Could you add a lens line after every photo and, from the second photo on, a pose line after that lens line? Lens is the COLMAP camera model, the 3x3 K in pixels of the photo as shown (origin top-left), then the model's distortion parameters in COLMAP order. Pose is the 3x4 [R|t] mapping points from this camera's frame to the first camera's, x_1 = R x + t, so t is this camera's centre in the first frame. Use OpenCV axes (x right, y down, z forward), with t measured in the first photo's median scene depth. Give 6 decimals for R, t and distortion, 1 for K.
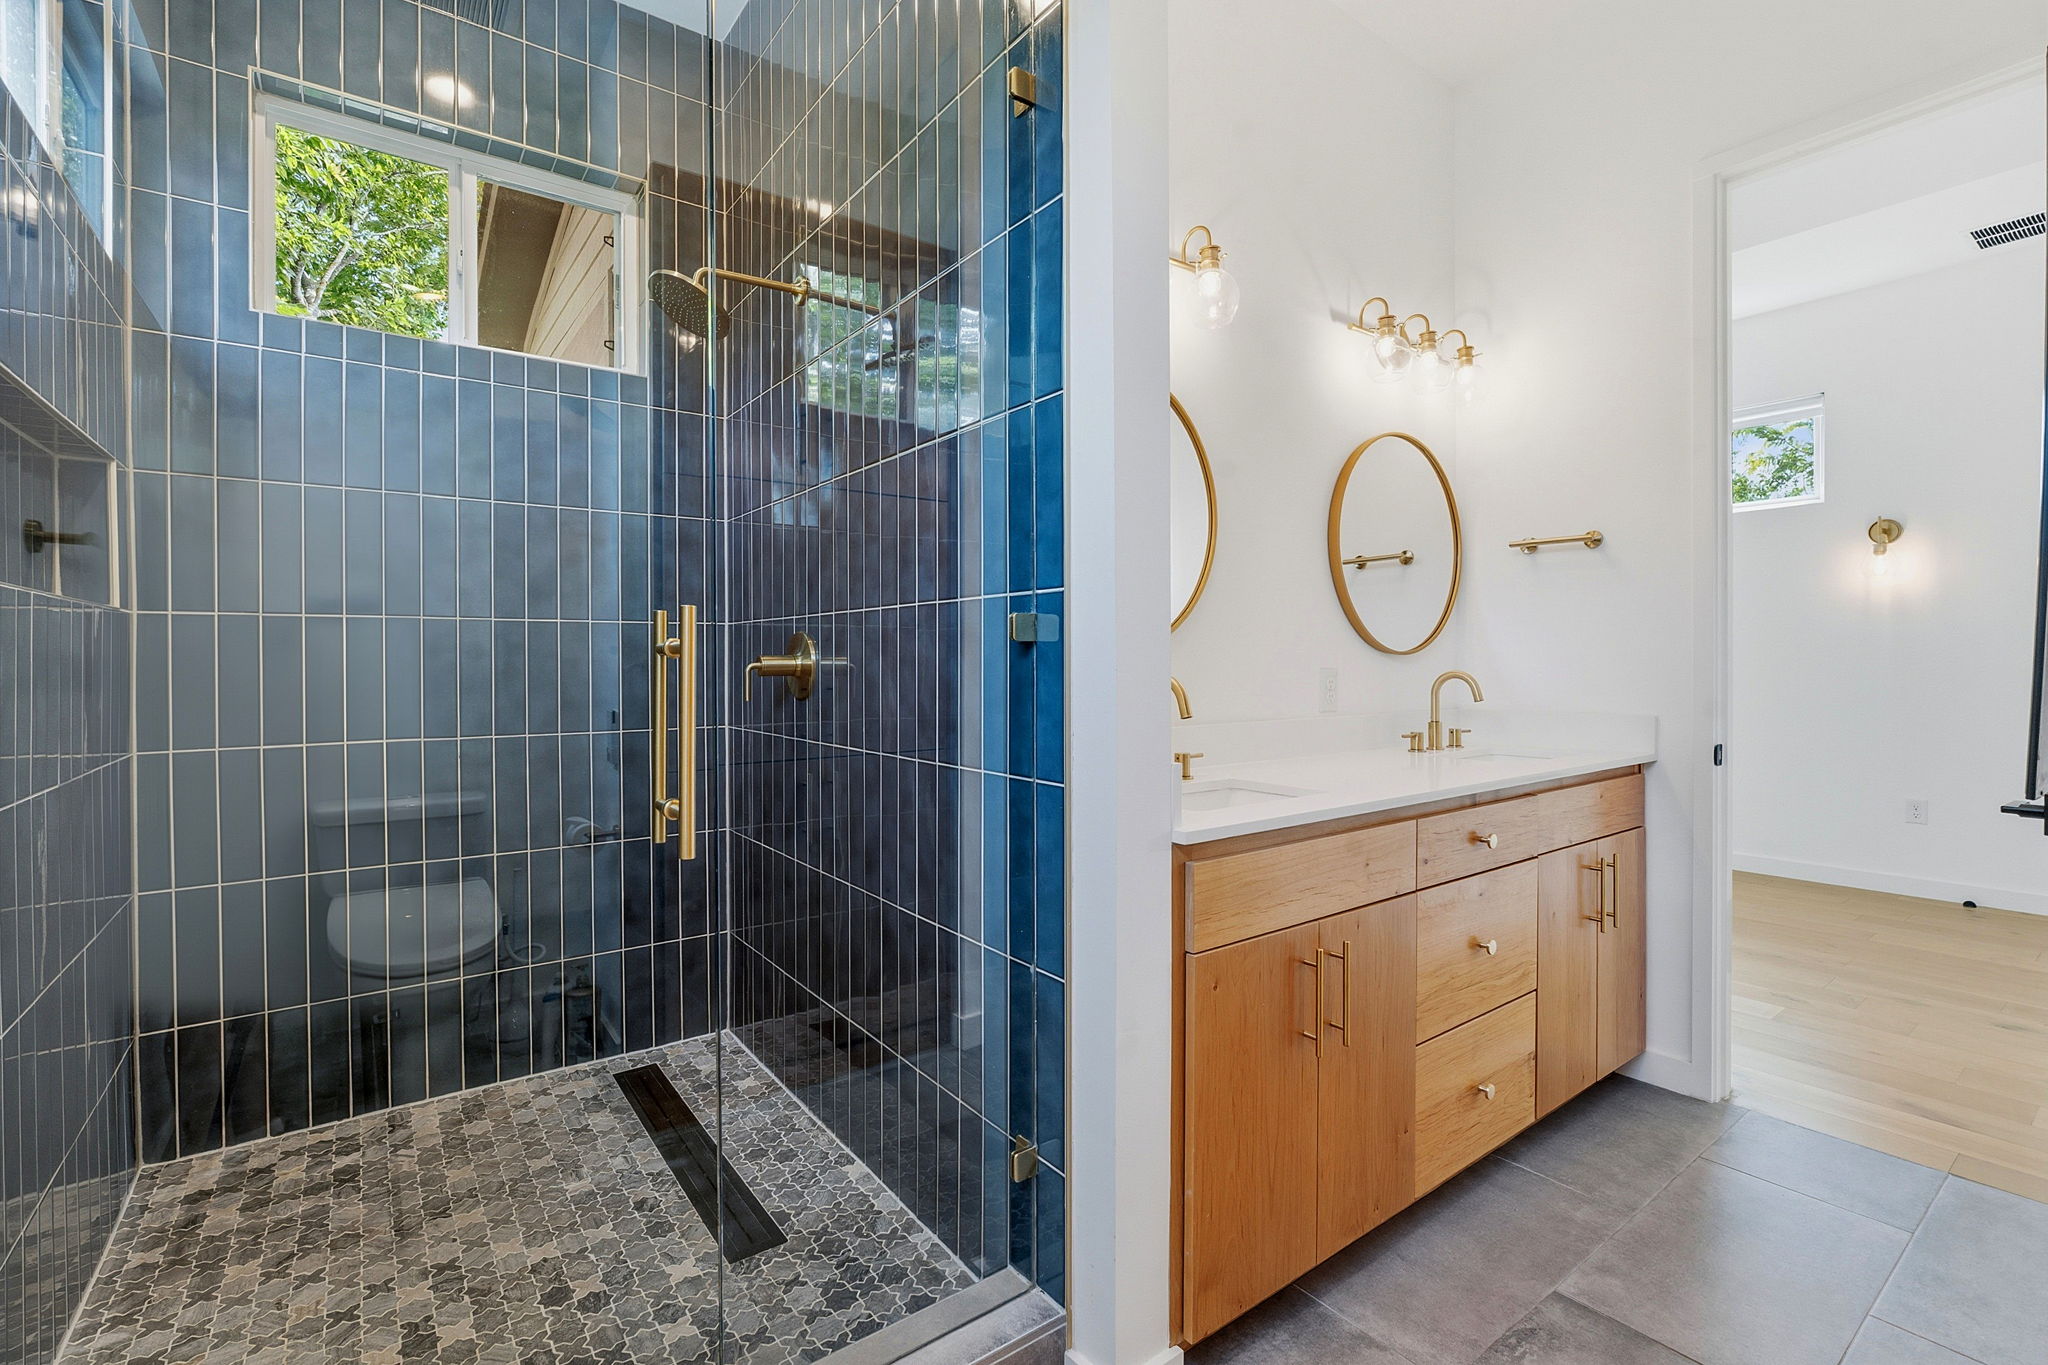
lens RADIAL K [[911.6, 0, 1024.1], [0, 911.6, 668.0], [0, 0, 1]] dist [-0.010407, 0.002413]
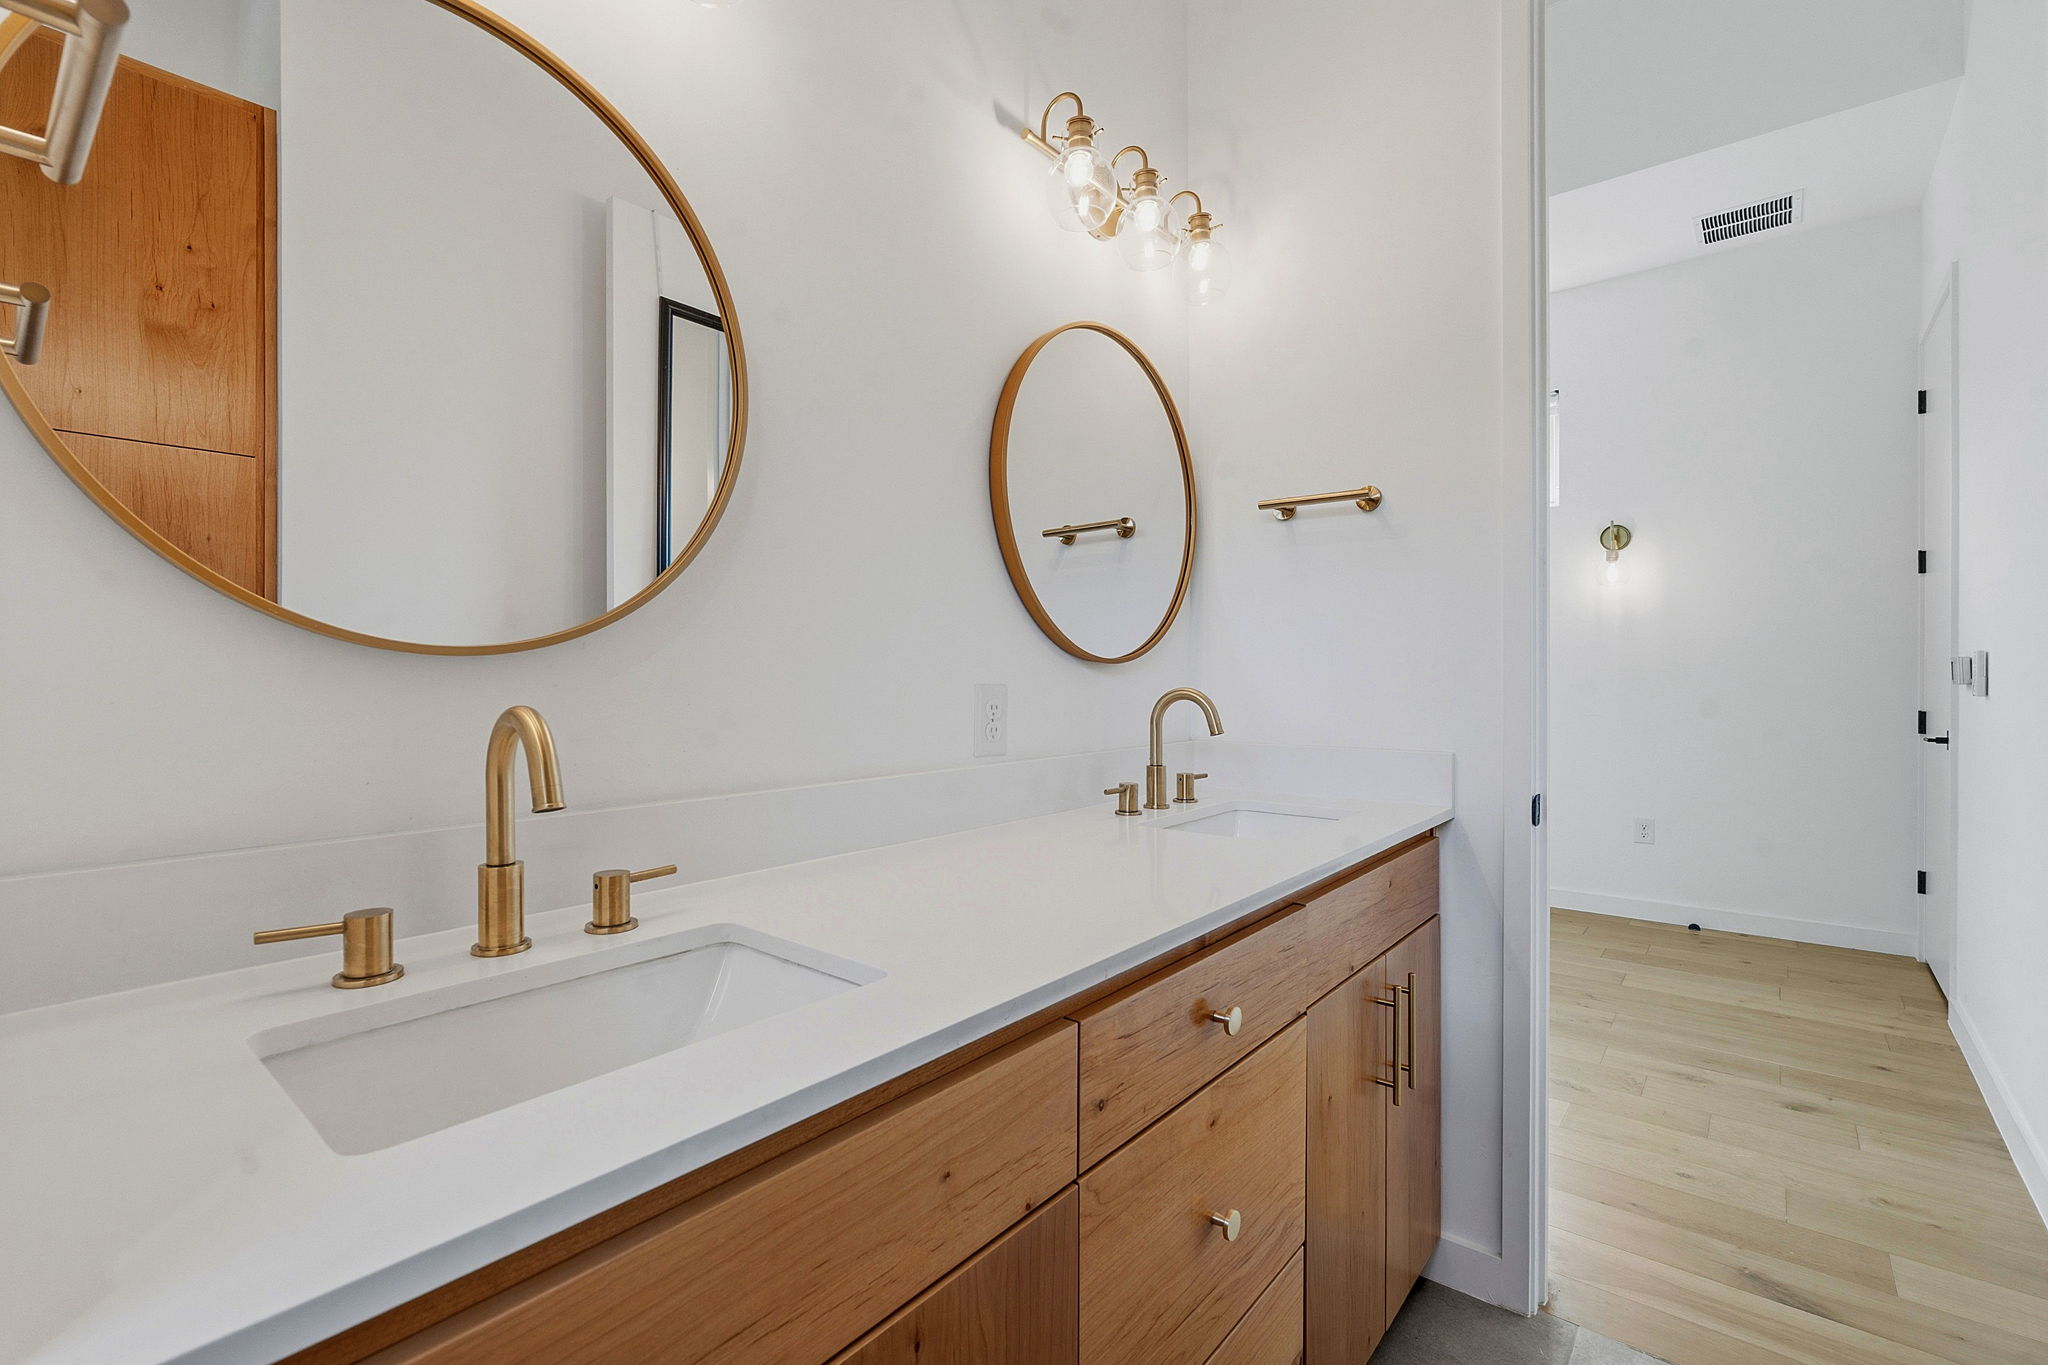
lens RADIAL K [[911.6, 0, 1027.1], [0, 911.6, 667.6], [0, 0, 1]] dist [-0.010407, 0.002413]
pose [[0.969989, 0.003509, 0.243124, 0.221878], [-0.000647, 0.999930, -0.011849, -0.004321], [-0.243149, 0.011337, 0.969923, 0.423395]]
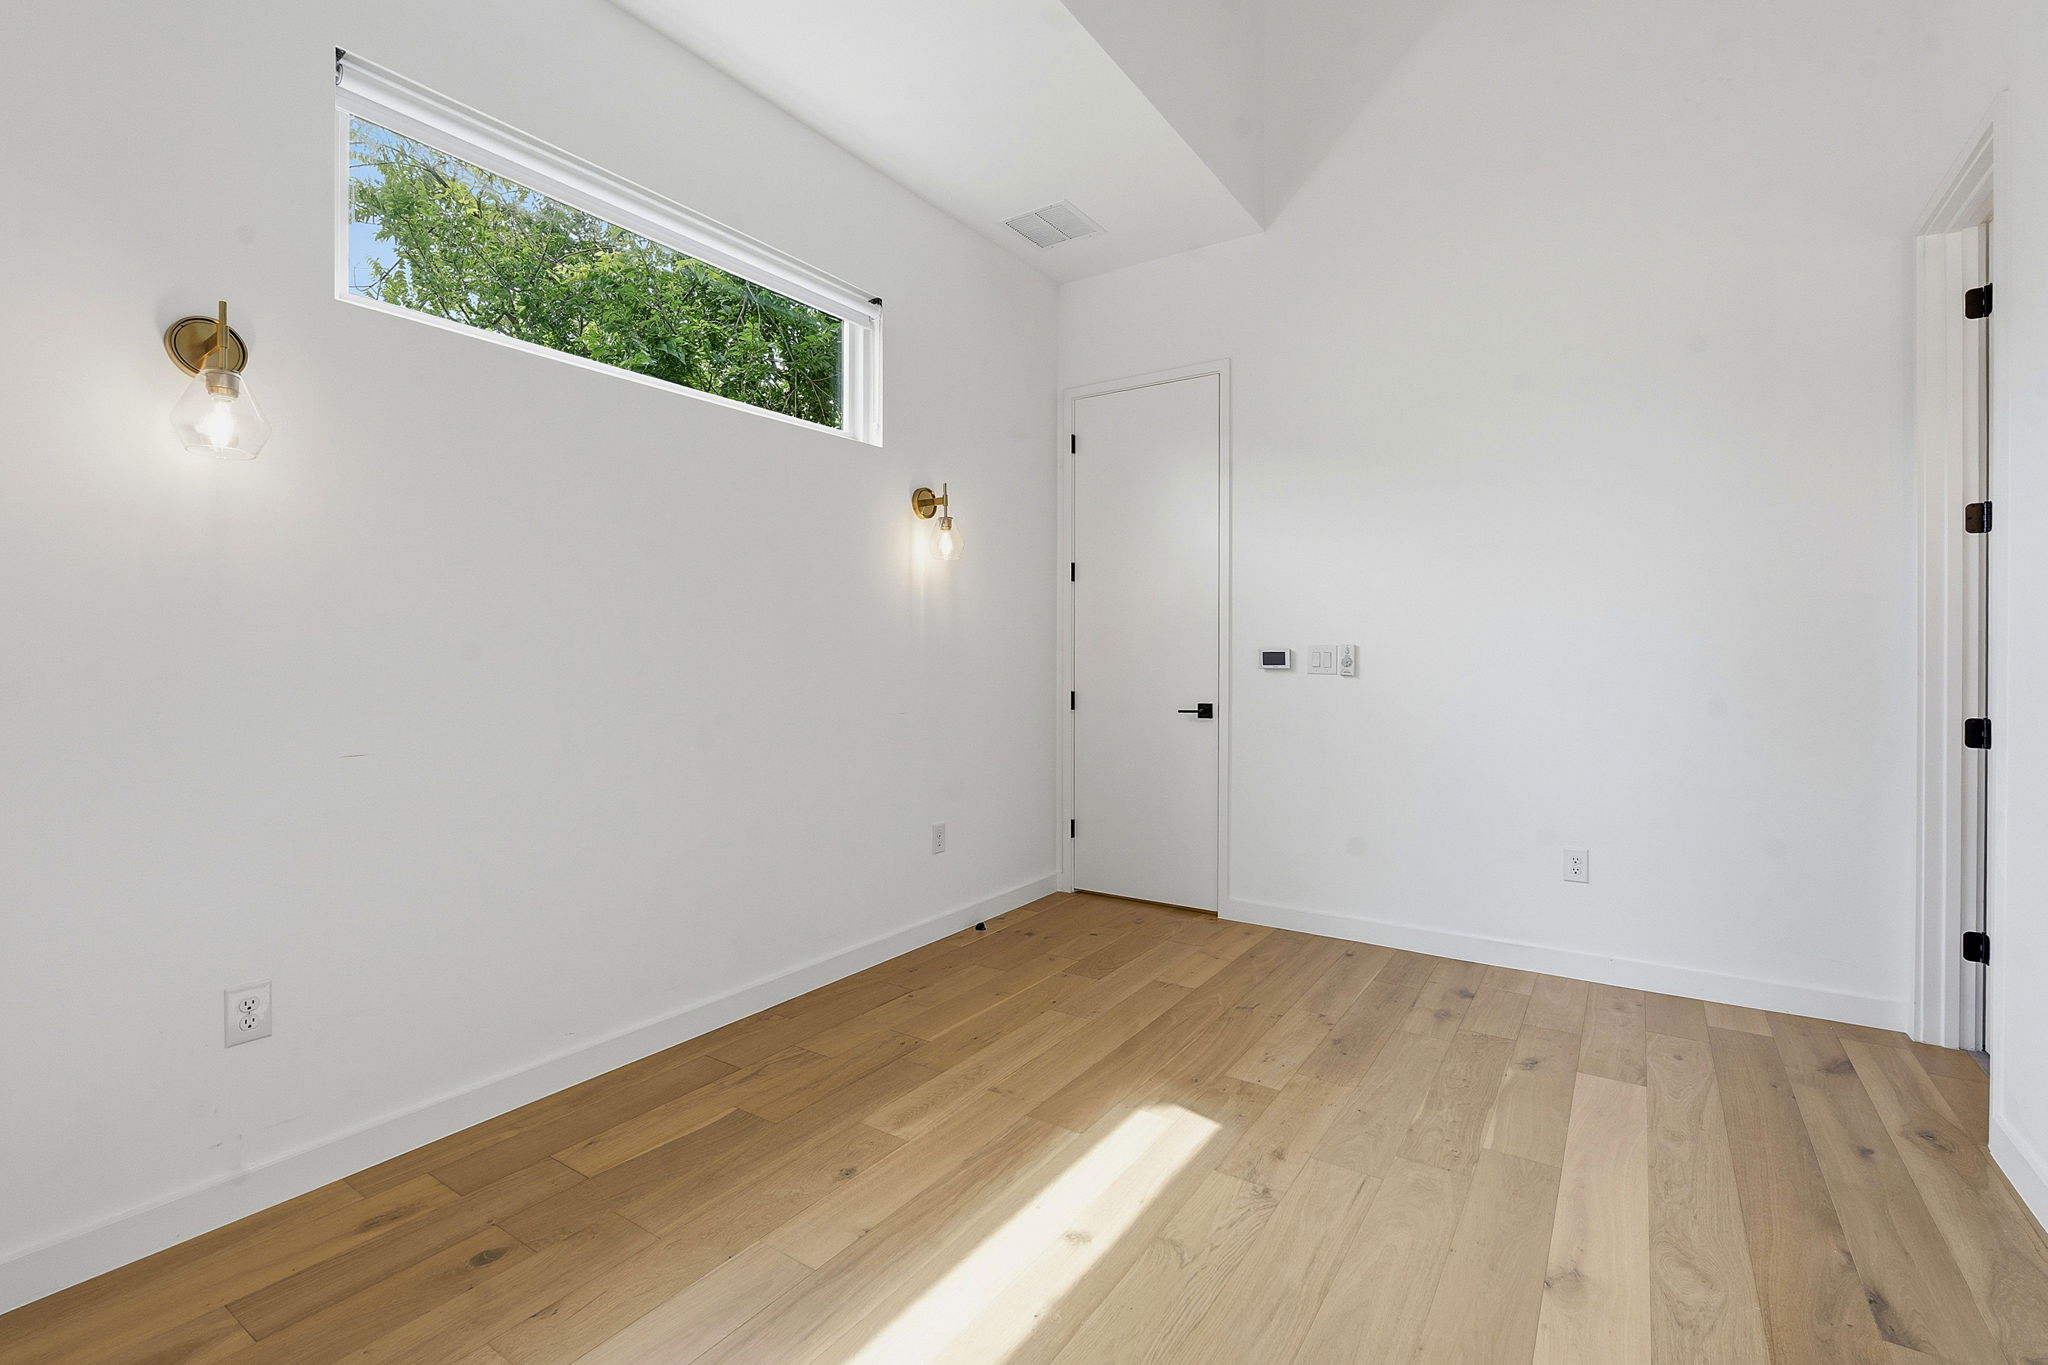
lens RADIAL K [[911.6, 0, 1021.4], [0, 911.6, 662.7], [0, 0, 1]] dist [-0.010407, 0.002413]
pose [[-0.330261, -0.001834, 0.943888, 0.284258], [0.012395, 0.999903, 0.006279, -0.021084], [-0.943808, 0.013774, -0.330207, 2.253567]]
